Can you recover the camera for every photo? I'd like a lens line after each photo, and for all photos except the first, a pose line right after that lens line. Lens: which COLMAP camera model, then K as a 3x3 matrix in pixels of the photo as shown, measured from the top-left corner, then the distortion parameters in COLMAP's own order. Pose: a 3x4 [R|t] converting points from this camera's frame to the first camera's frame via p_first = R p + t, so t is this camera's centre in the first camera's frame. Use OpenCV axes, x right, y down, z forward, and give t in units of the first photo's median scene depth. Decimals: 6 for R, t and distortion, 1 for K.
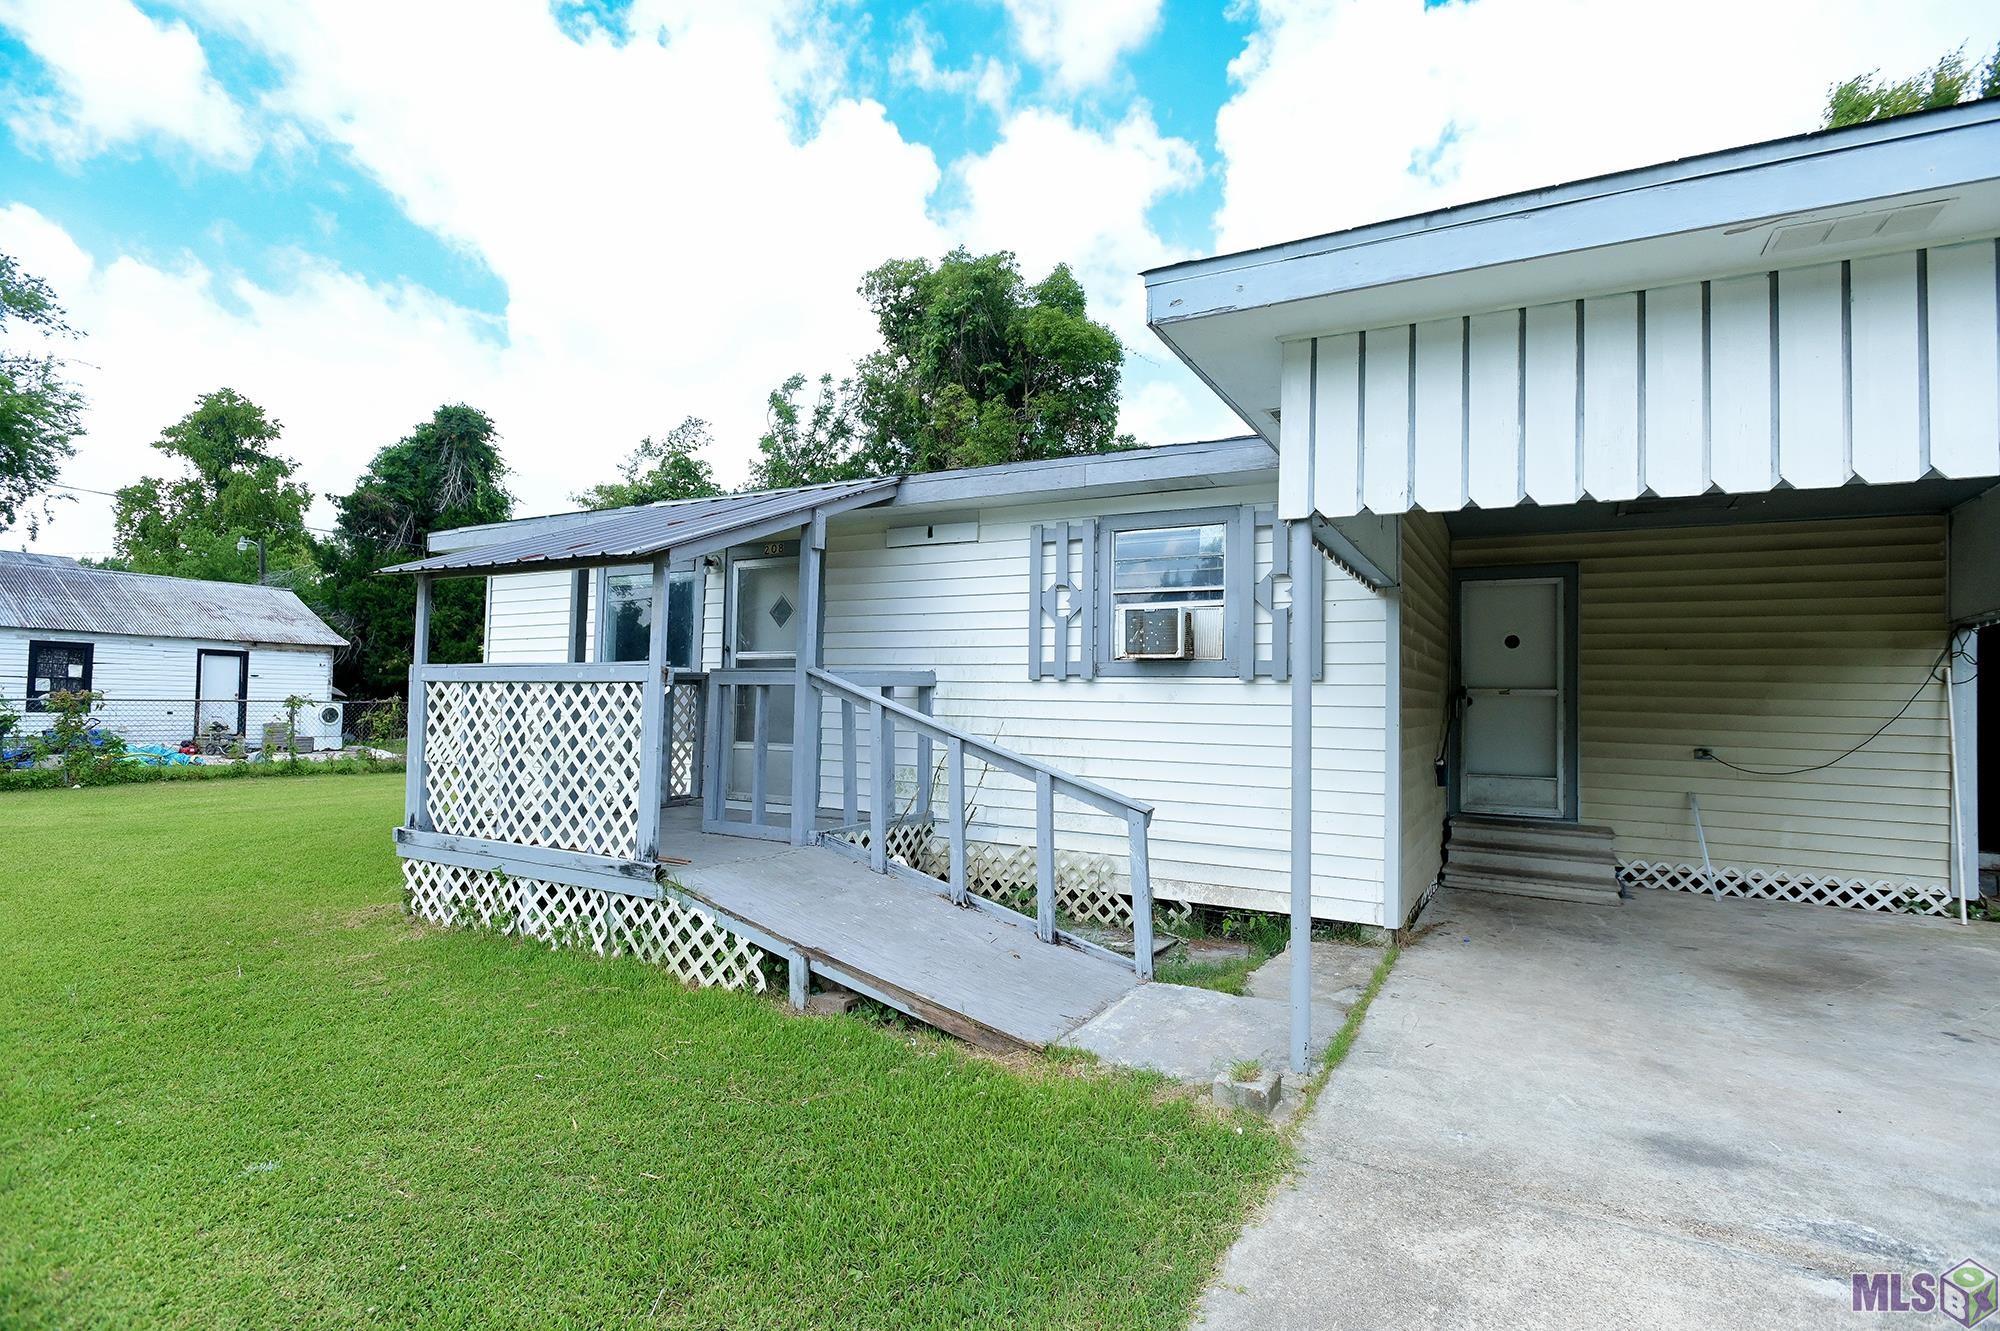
lens RADIAL K [[957.1, 0, 1005.9], [0, 957.1, 673.8], [0, 0, 1]] dist [-0.014797, 0.001018]
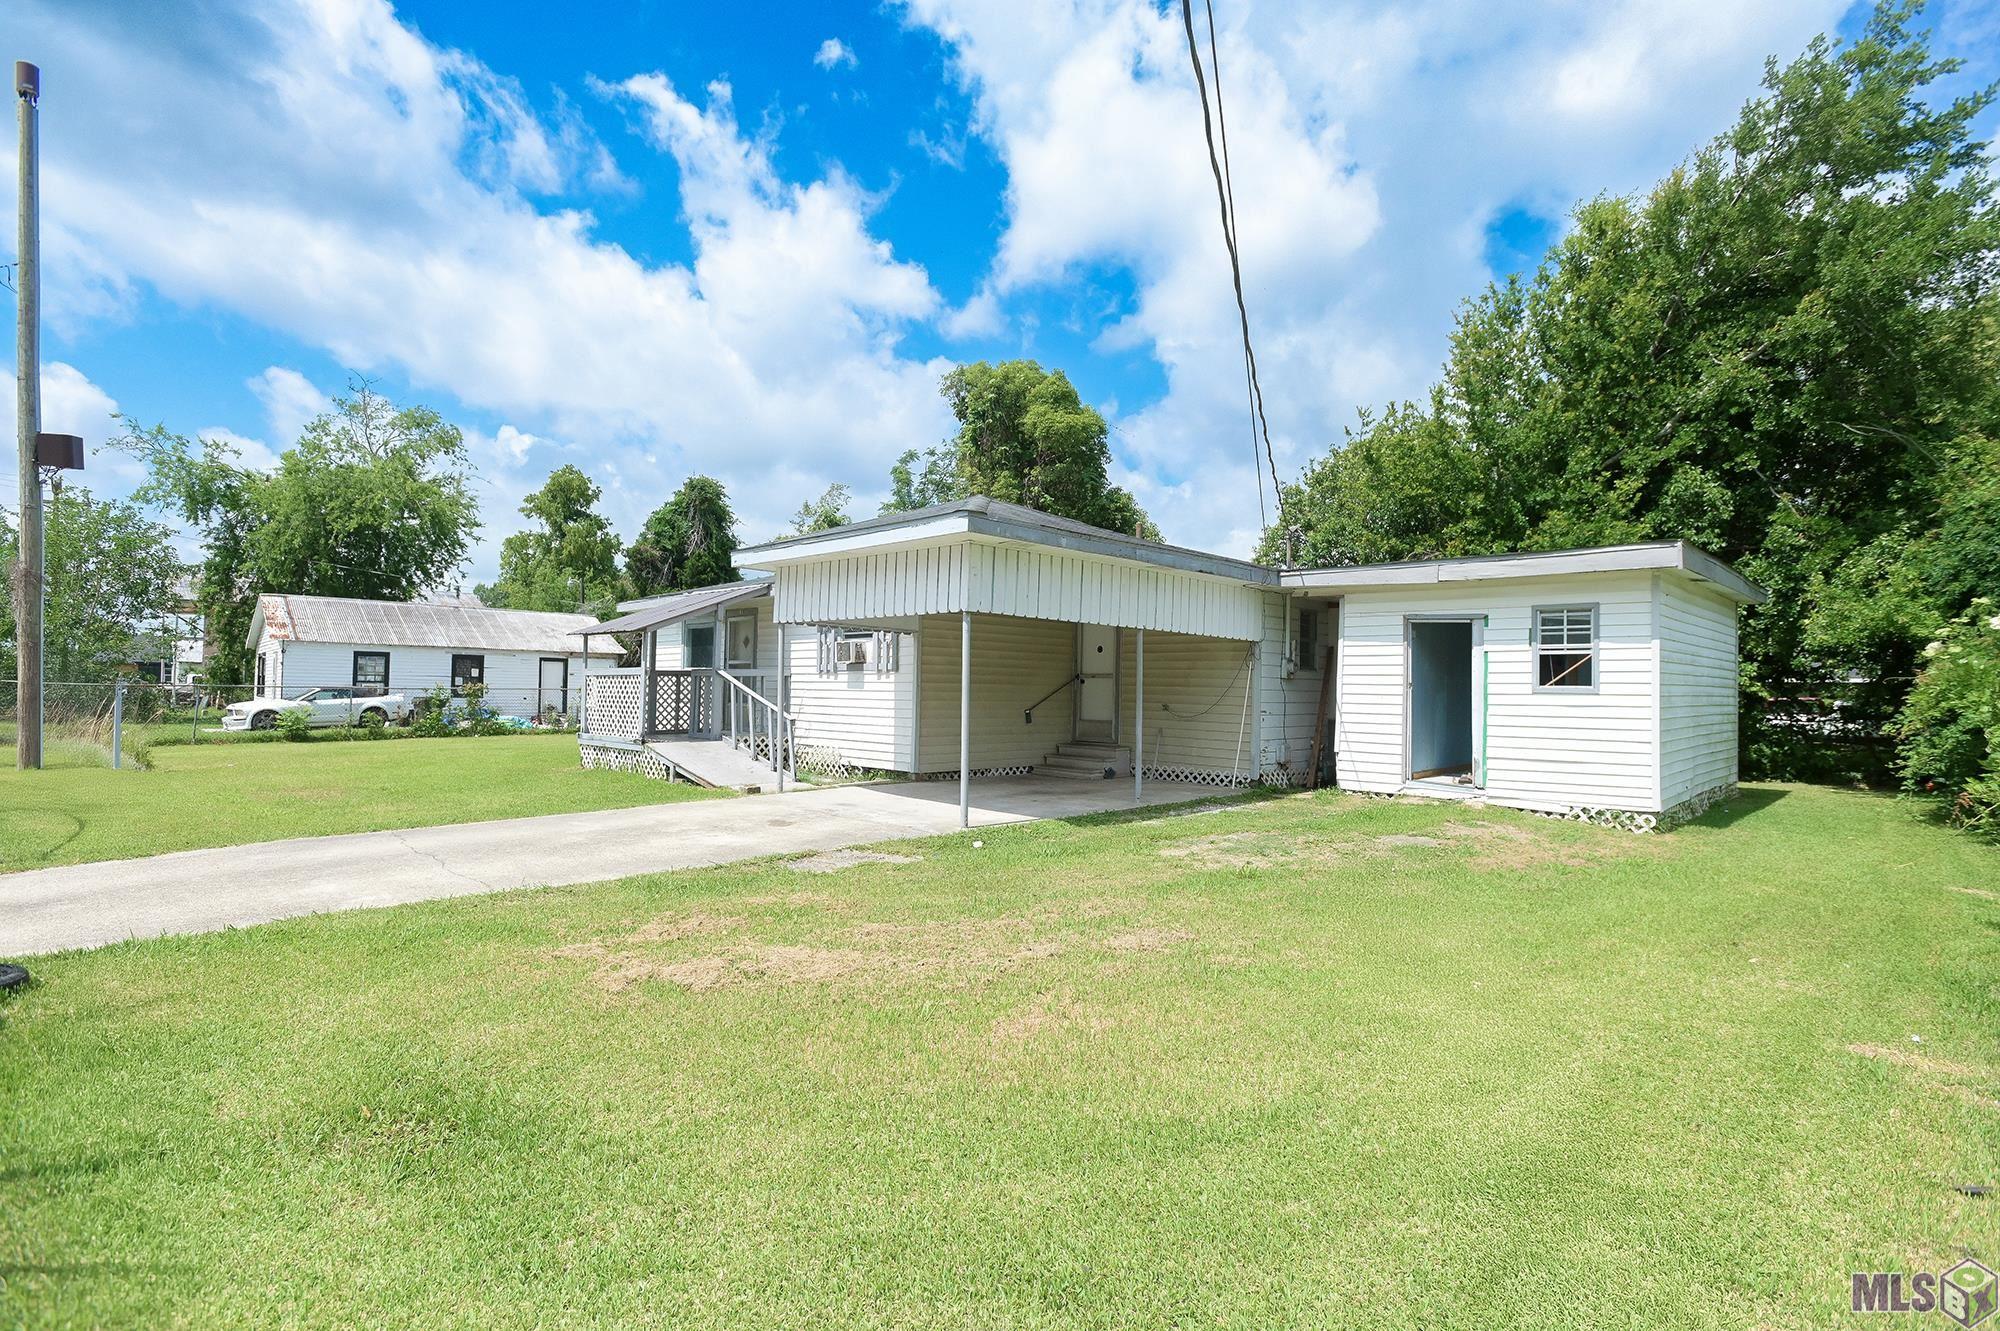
lens RADIAL K [[957.1, 0, 1004.2], [0, 957.1, 660.7], [0, 0, 1]] dist [-0.014797, 0.001018]
pose [[0.962914, -0.013502, -0.269472, 1.121980], [0.011867, 0.999900, -0.007695, 0.001213], [0.269549, 0.004212, 0.962977, -1.124841]]
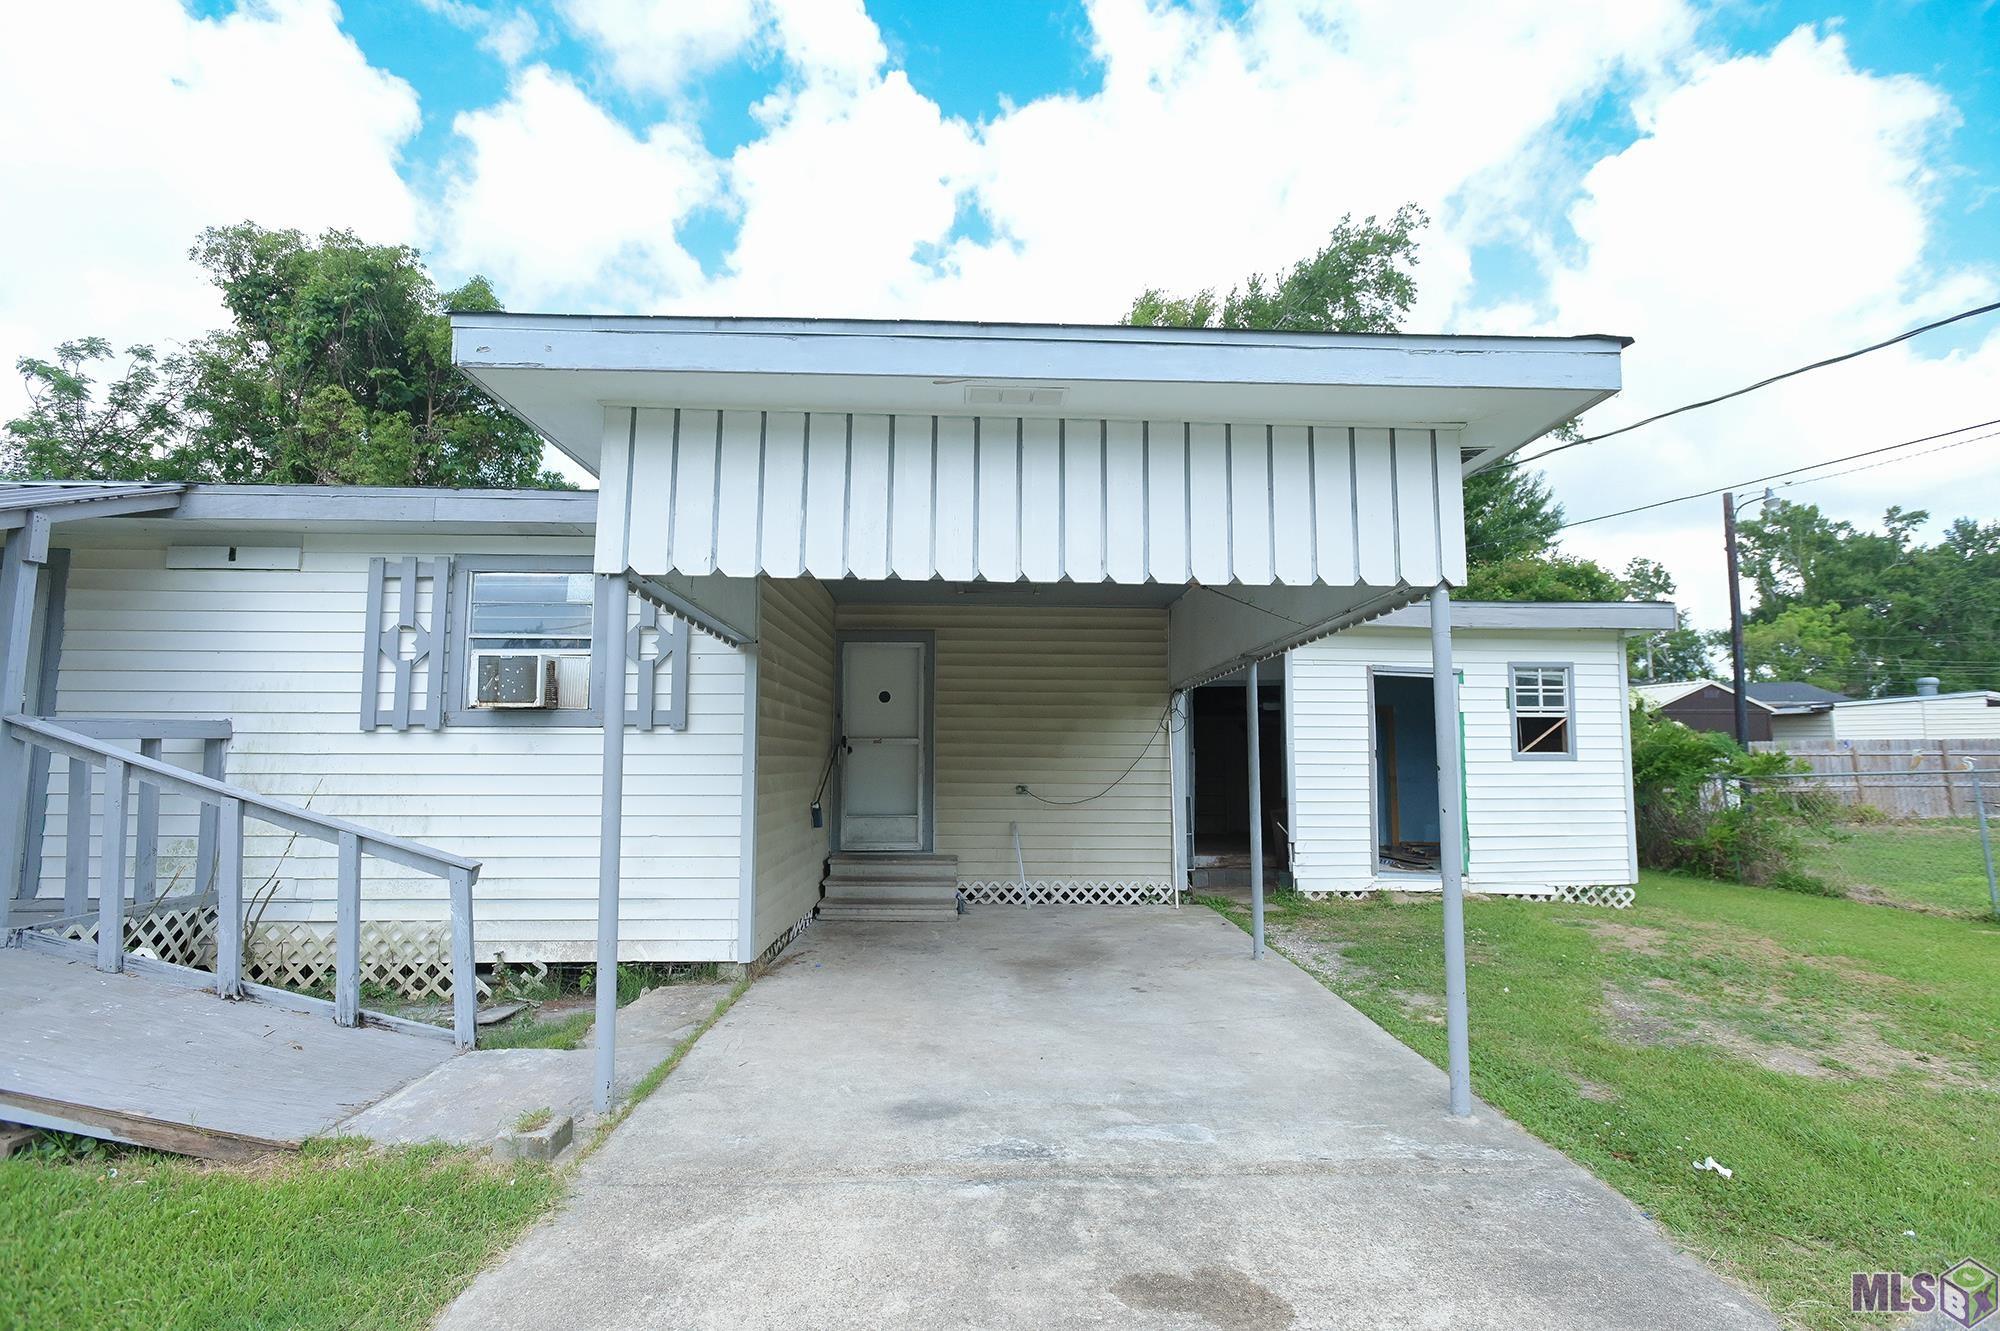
lens RADIAL K [[957.1, 0, 1013.9], [0, 957.1, 671.5], [0, 0, 1]] dist [-0.014797, 0.001018]
pose [[0.848991, 0.030174, 0.527544, 0.075677], [0.001084, 0.998267, -0.058843, 0.004342], [-0.528406, 0.050529, 0.847487, -0.068673]]
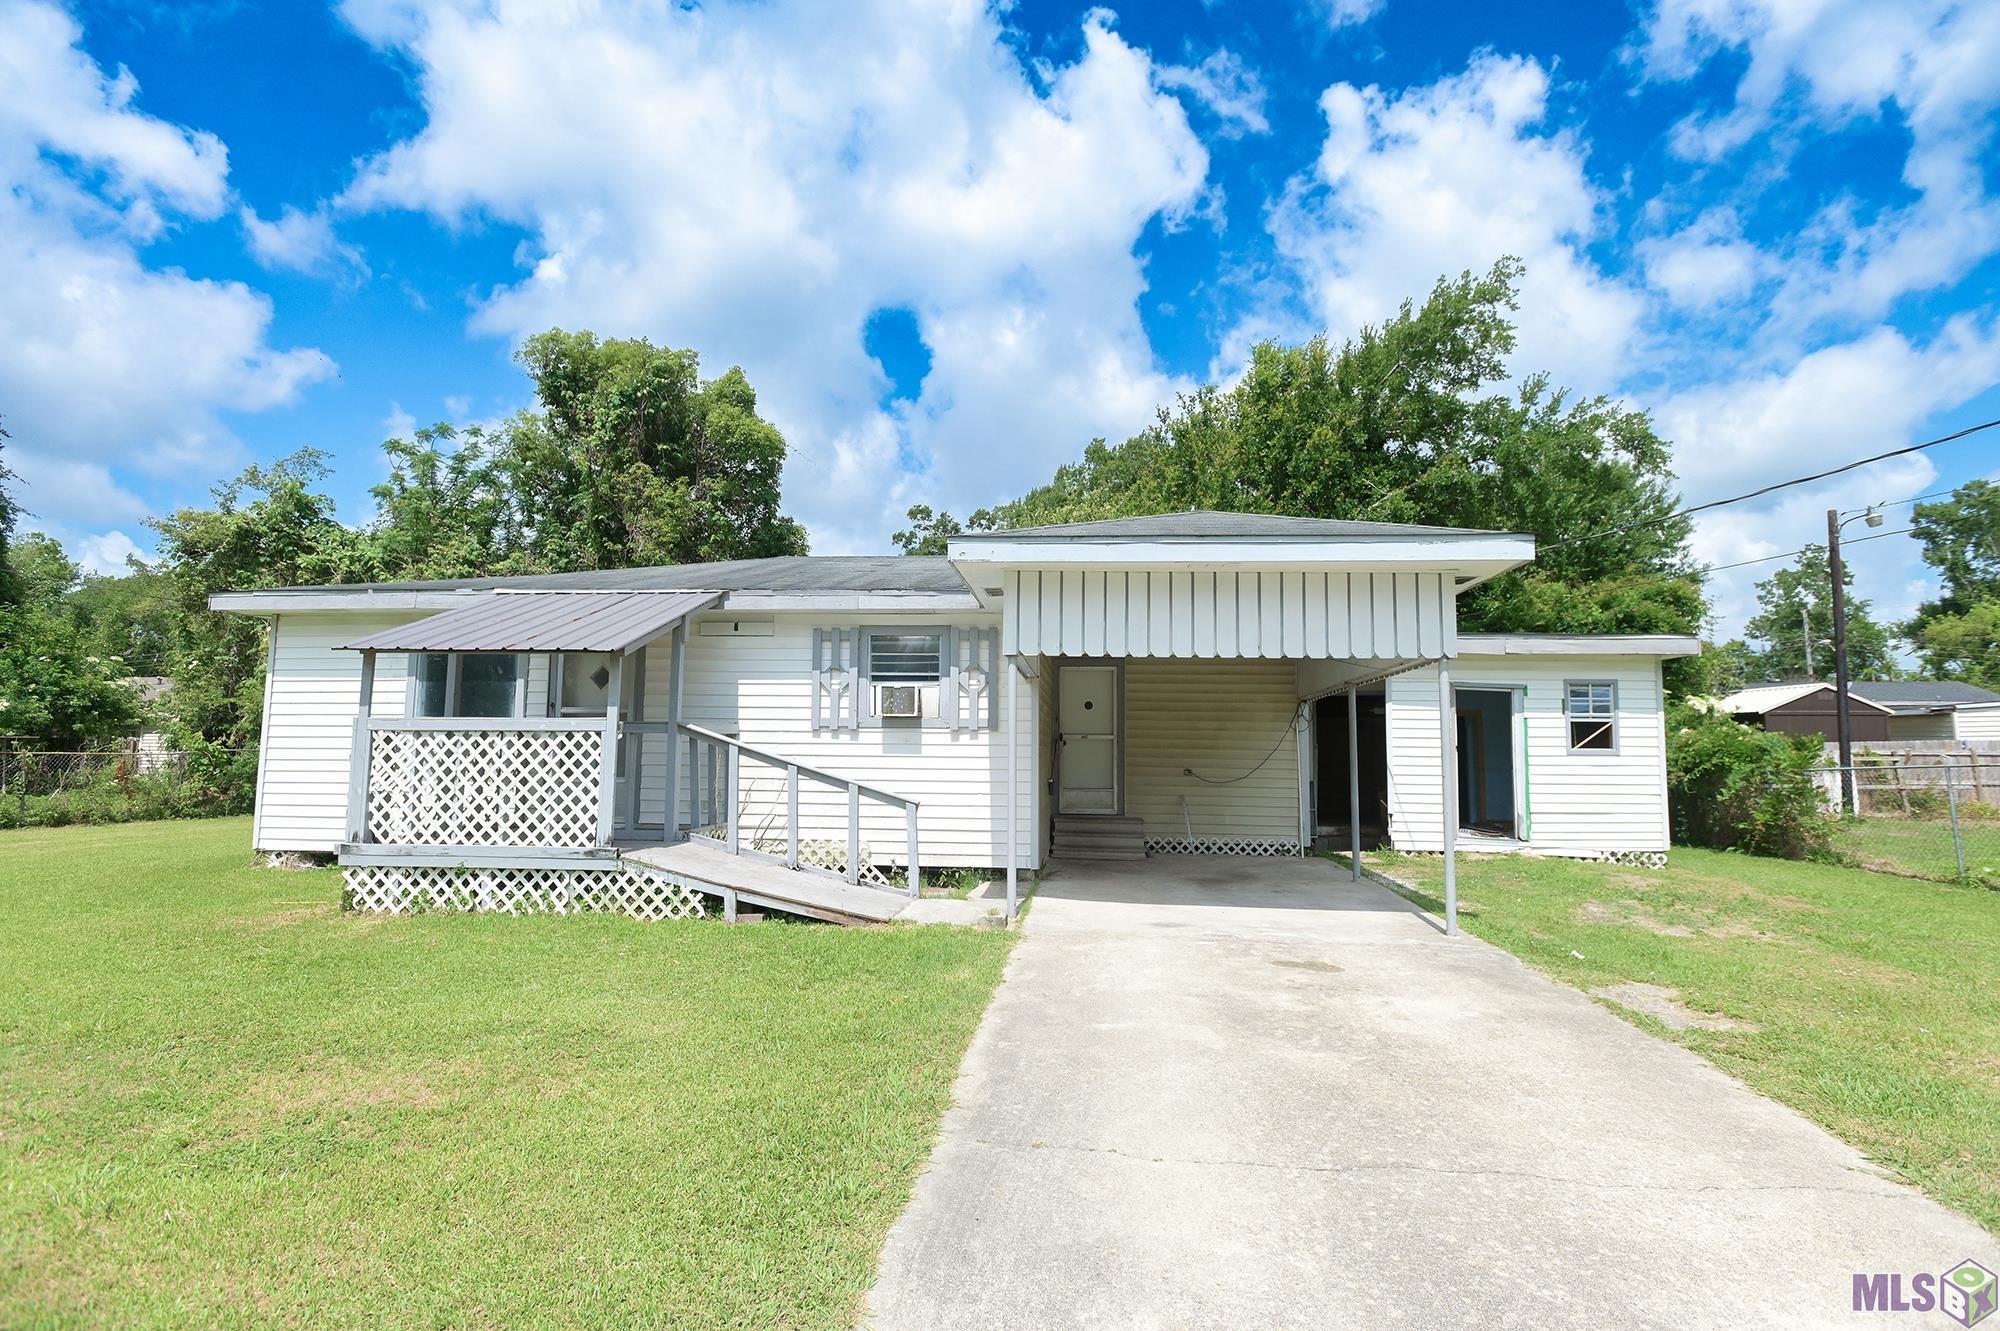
lens RADIAL K [[957.1, 0, 1007.4], [0, 957.1, 665.1], [0, 0, 1]] dist [-0.014797, 0.001018]
pose [[0.912540, 0.027644, 0.408053, -0.332012], [-0.003514, 0.998206, -0.059766, -0.006382], [-0.408973, 0.053105, 0.911000, -0.545504]]
